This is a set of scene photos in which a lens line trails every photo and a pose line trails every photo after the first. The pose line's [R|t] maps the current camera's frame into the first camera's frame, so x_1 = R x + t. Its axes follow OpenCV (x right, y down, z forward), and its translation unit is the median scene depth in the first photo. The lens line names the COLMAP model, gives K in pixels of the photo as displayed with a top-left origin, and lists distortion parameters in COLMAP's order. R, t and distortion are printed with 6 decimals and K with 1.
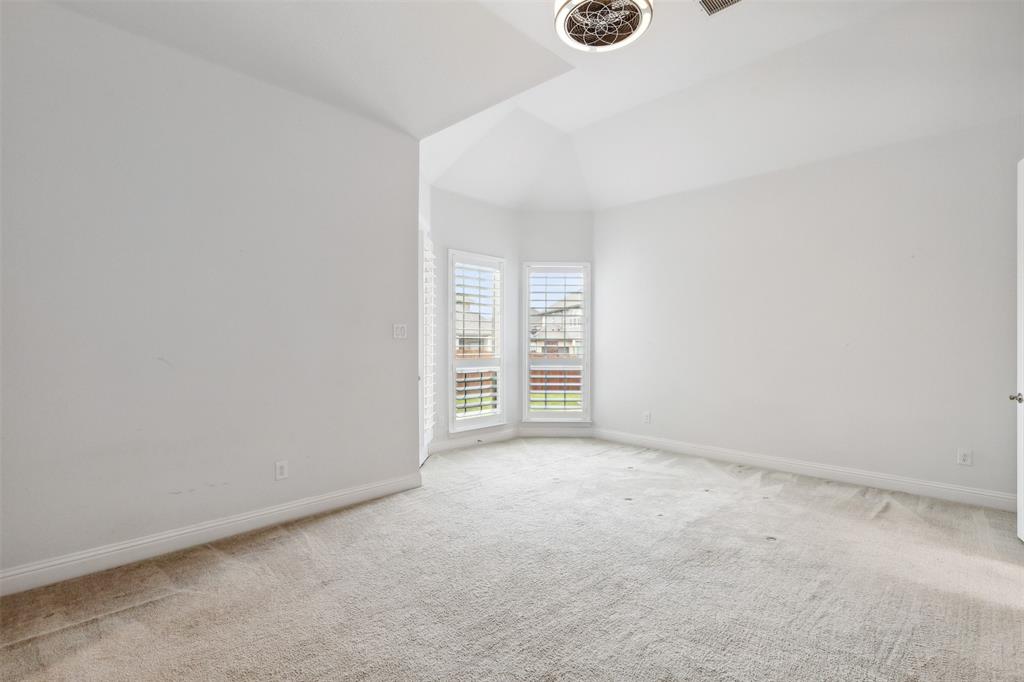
lens RADIAL K [[472.5, 0, 514.7], [0, 472.5, 342.5], [0, 0, 1]] dist [0.001611, 0.000075]
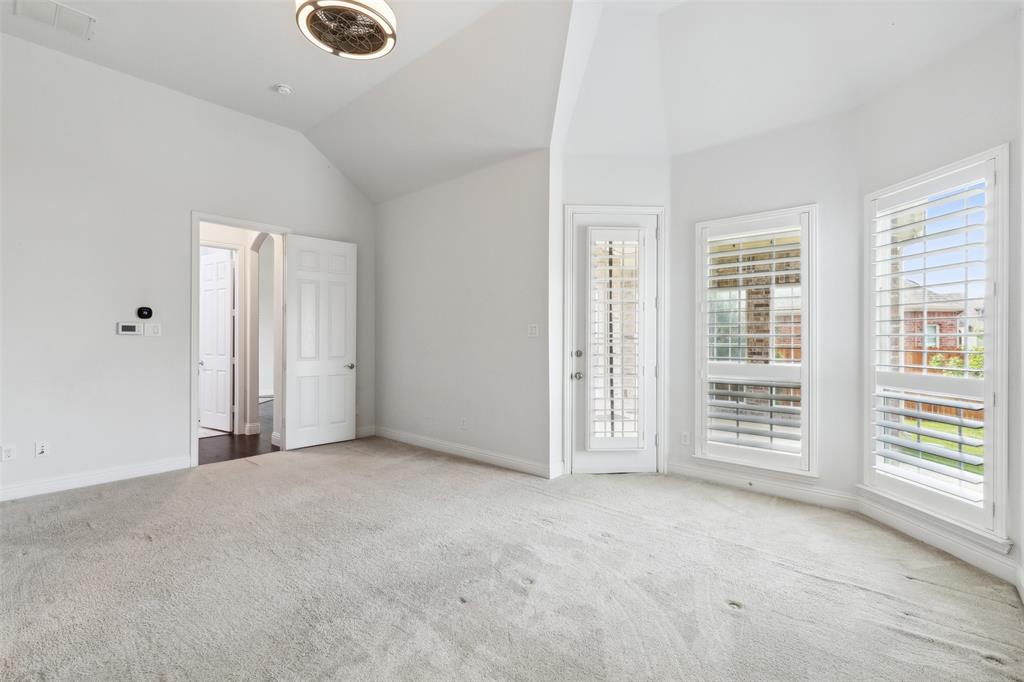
lens RADIAL K [[472.5, 0, 514.7], [0, 472.5, 342.5], [0, 0, 1]] dist [0.001611, 0.000075]
pose [[0.038617, 0.003099, -0.999249, 0.615038], [-0.005048, 0.999983, 0.002906, 0.000322], [0.999241, 0.004932, 0.038632, 0.643536]]
